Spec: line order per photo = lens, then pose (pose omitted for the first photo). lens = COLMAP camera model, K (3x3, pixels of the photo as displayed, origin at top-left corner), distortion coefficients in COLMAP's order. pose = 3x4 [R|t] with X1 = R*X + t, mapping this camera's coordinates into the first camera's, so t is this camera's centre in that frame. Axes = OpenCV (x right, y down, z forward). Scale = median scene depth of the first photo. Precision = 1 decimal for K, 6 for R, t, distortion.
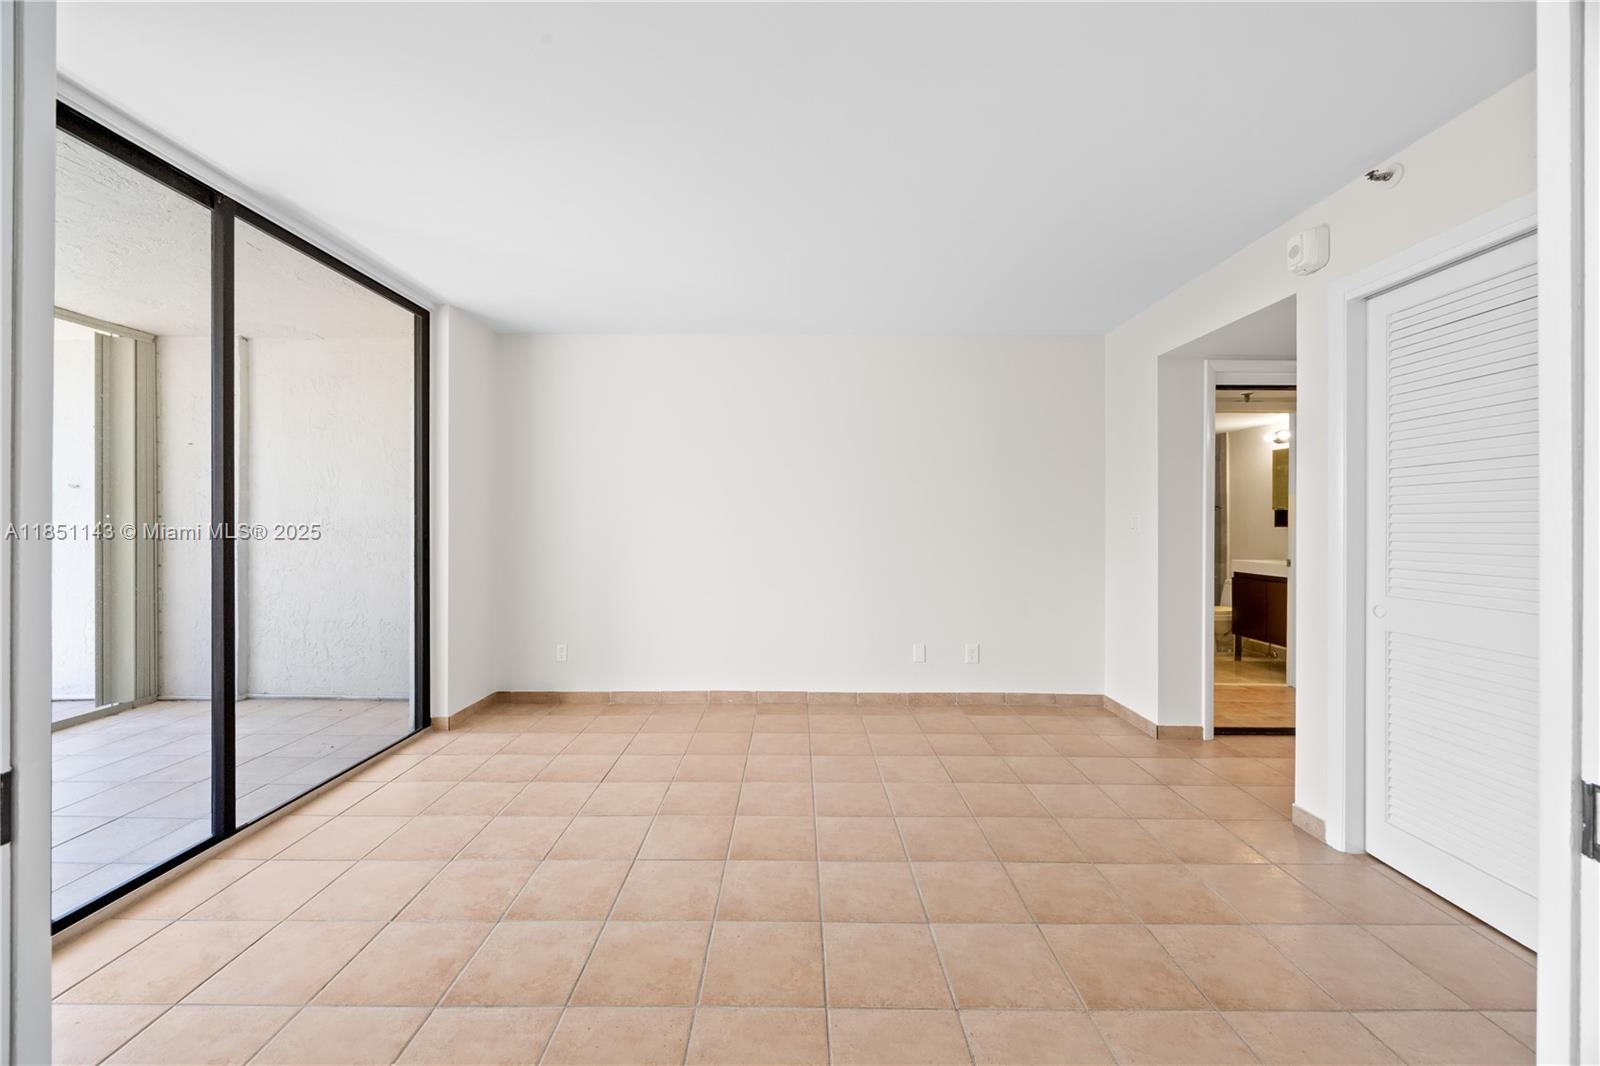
lens RADIAL K [[620.5, 0, 794.0], [0, 620.5, 511.3], [0, 0, 1]] dist [-0.001311, -0.000627]
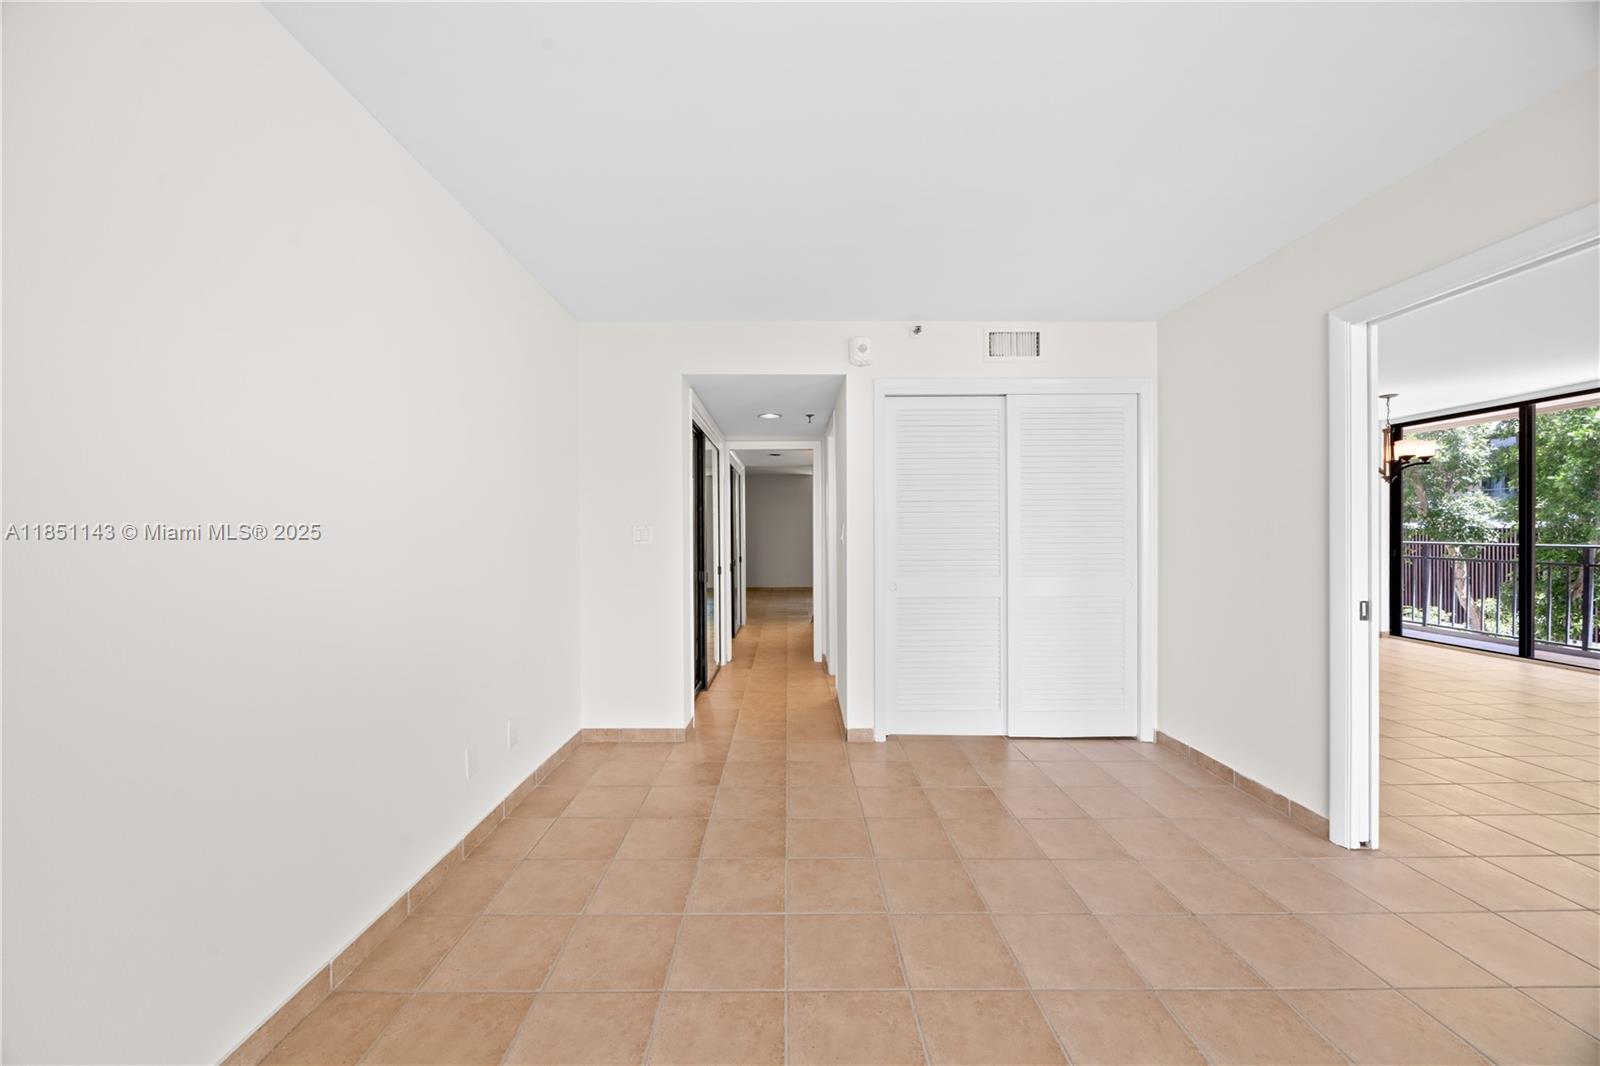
lens RADIAL K [[608.1, 0, 792.8], [0, 608.1, 537.1], [0, 0, 1]] dist [-0.001475, -0.000510]
pose [[-0.010560, -0.012372, 0.999868, -0.645539], [-0.011108, 0.999863, 0.012255, 0.009570], [-0.999883, -0.010978, -0.010696, 1.220393]]
